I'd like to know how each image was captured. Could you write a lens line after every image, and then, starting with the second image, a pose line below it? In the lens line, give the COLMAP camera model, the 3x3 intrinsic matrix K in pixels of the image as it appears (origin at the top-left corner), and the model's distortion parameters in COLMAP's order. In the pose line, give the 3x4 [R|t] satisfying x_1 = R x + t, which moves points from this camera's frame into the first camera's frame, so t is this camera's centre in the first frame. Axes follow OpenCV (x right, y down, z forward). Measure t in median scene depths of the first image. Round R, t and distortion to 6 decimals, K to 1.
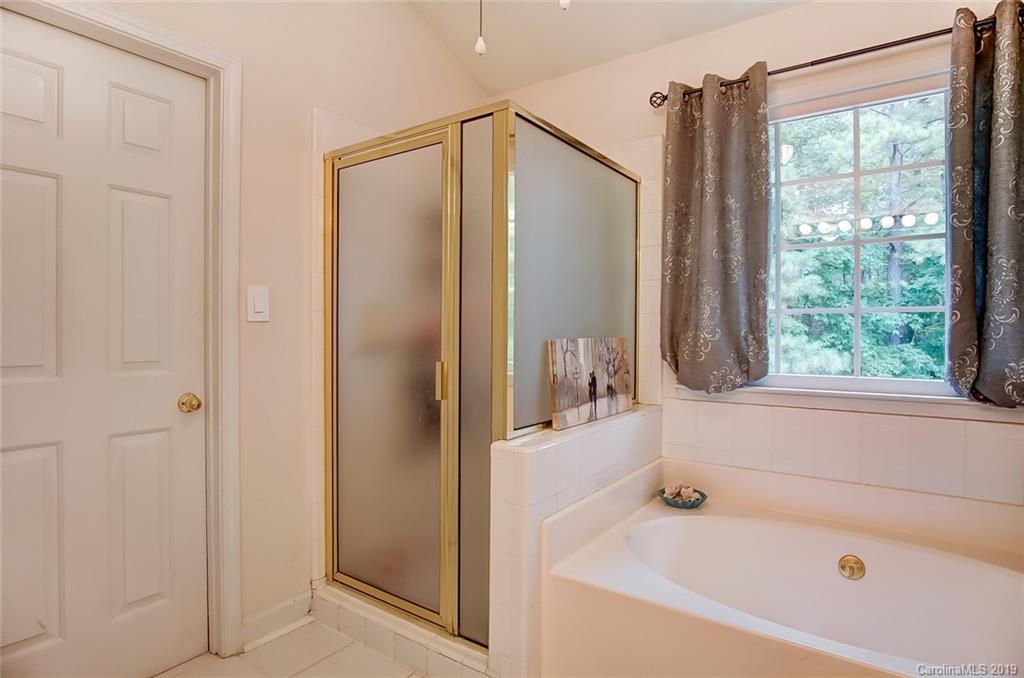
lens RADIAL K [[550.6, 0, 512.0], [0, 550.6, 339.0], [0, 0, 1]] dist [-0.017680, -0.000174]
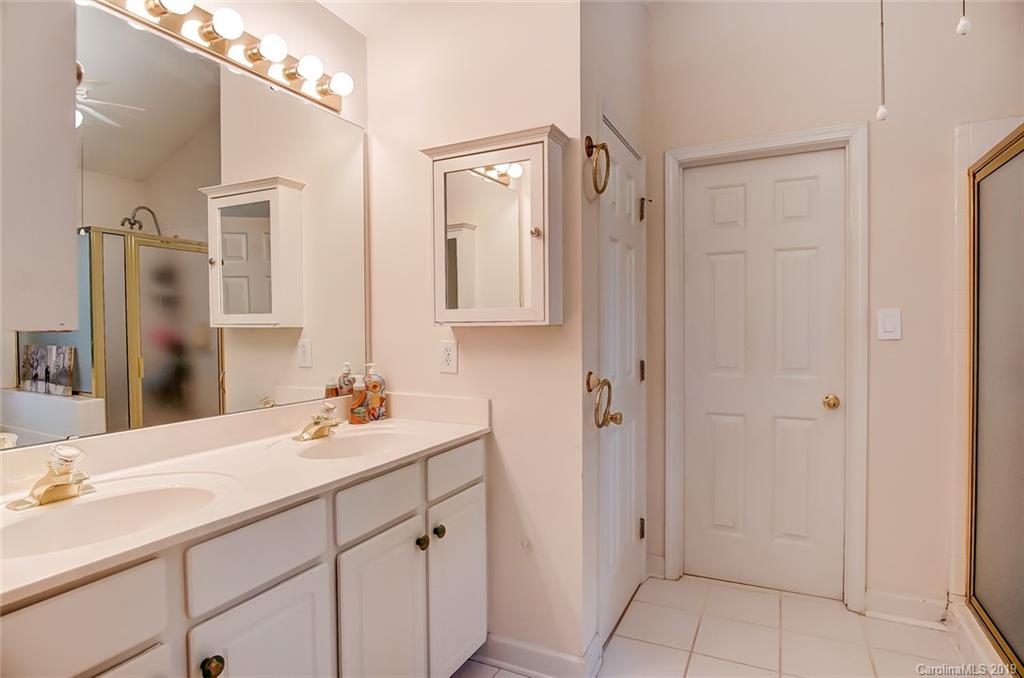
lens RADIAL K [[550.6, 0, 512.0], [0, 550.6, 339.0], [0, 0, 1]] dist [-0.017680, -0.000174]
pose [[0.164081, 0.012360, -0.986369, 0.552047], [-0.007187, 0.999910, 0.011334, -0.041206], [0.986421, 0.005229, 0.164155, 0.033540]]
